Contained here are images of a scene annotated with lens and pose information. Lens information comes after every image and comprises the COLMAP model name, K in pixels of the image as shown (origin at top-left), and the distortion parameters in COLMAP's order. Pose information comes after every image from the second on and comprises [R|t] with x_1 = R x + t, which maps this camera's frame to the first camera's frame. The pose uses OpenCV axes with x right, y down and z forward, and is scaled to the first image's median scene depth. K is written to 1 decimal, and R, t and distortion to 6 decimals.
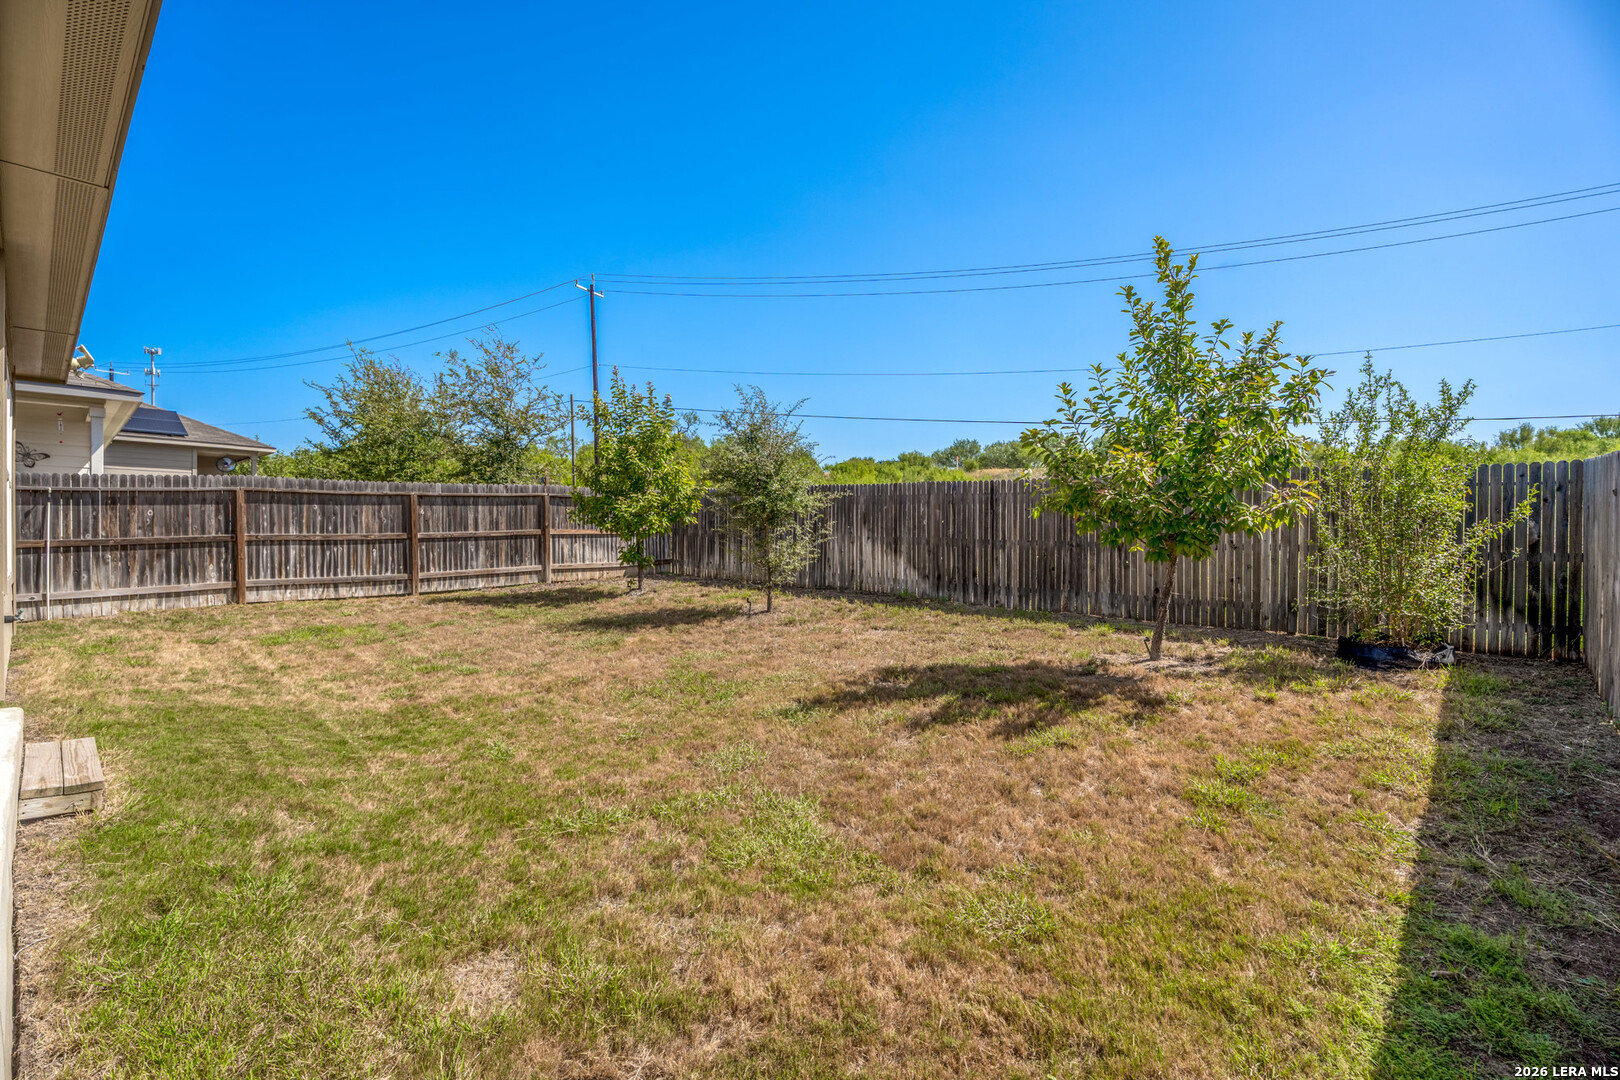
lens RADIAL K [[727.8, 0, 807.7], [0, 727.8, 551.0], [0, 0, 1]] dist [-0.021464, -0.000134]
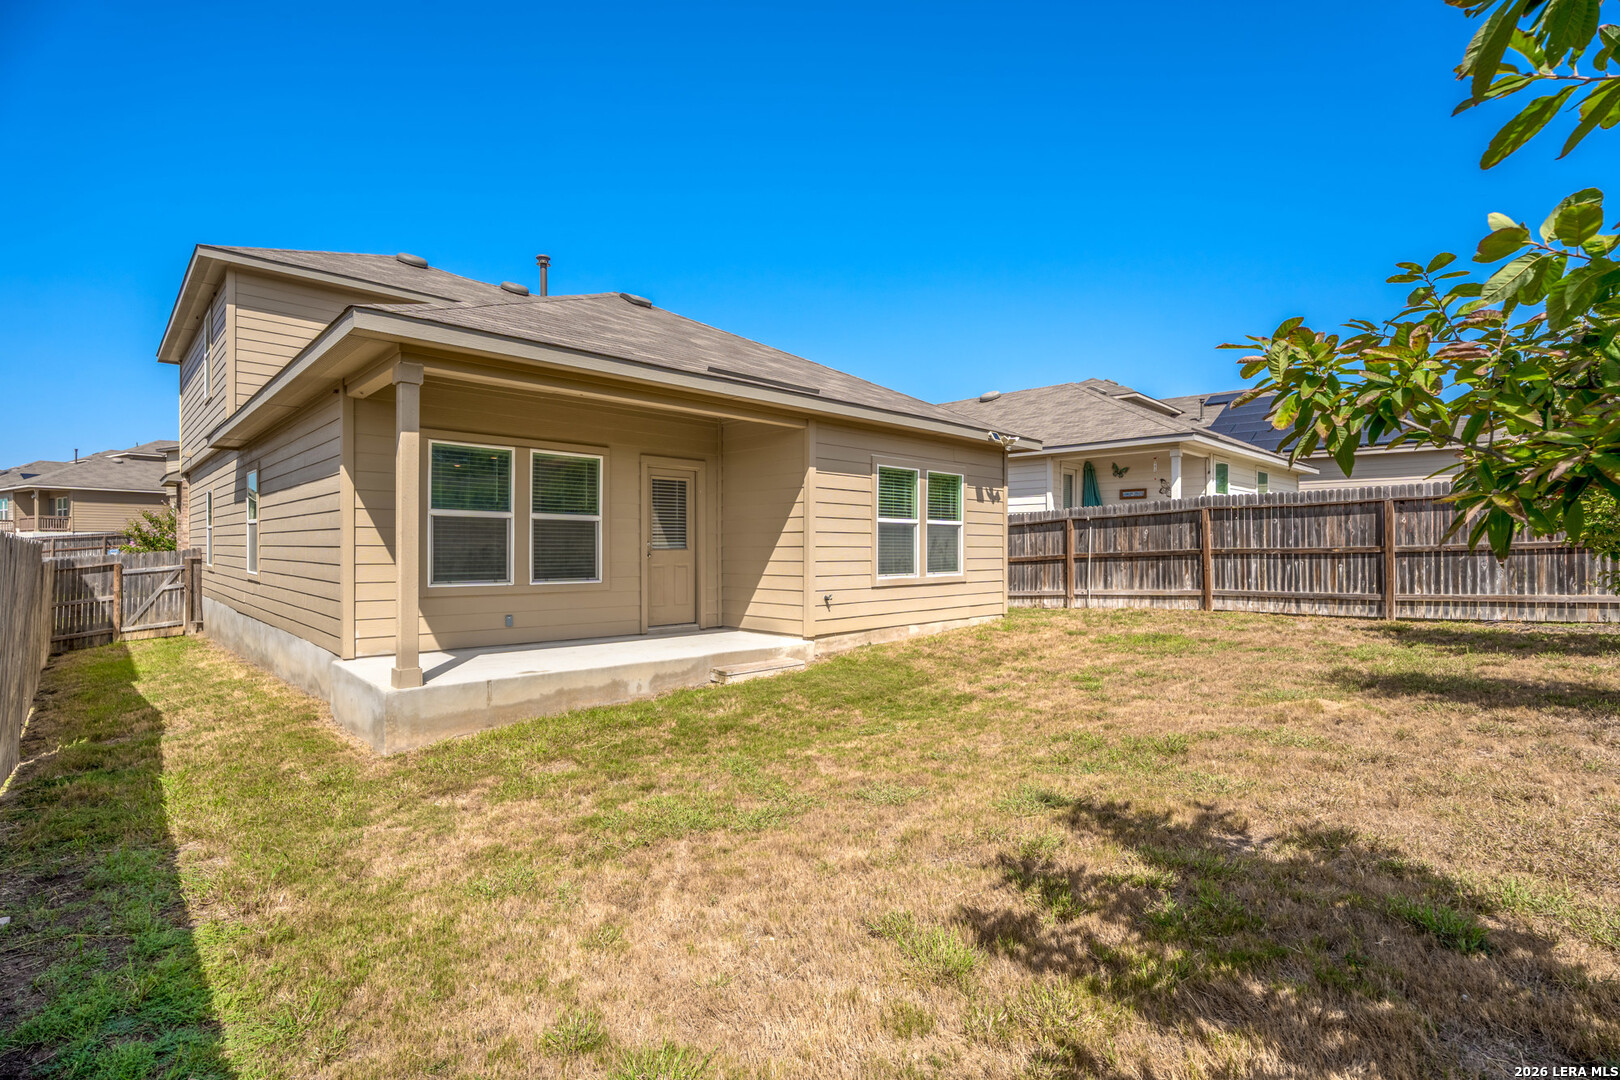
lens RADIAL K [[776.3, 0, 824.0], [0, 776.3, 529.8], [0, 0, 1]] dist [-0.013716, 0.000755]
pose [[-0.044076, -0.018192, -0.998863, 0.430675], [-0.011217, 0.999780, -0.017714, -0.022924], [0.998965, 0.010423, -0.044270, 0.430321]]
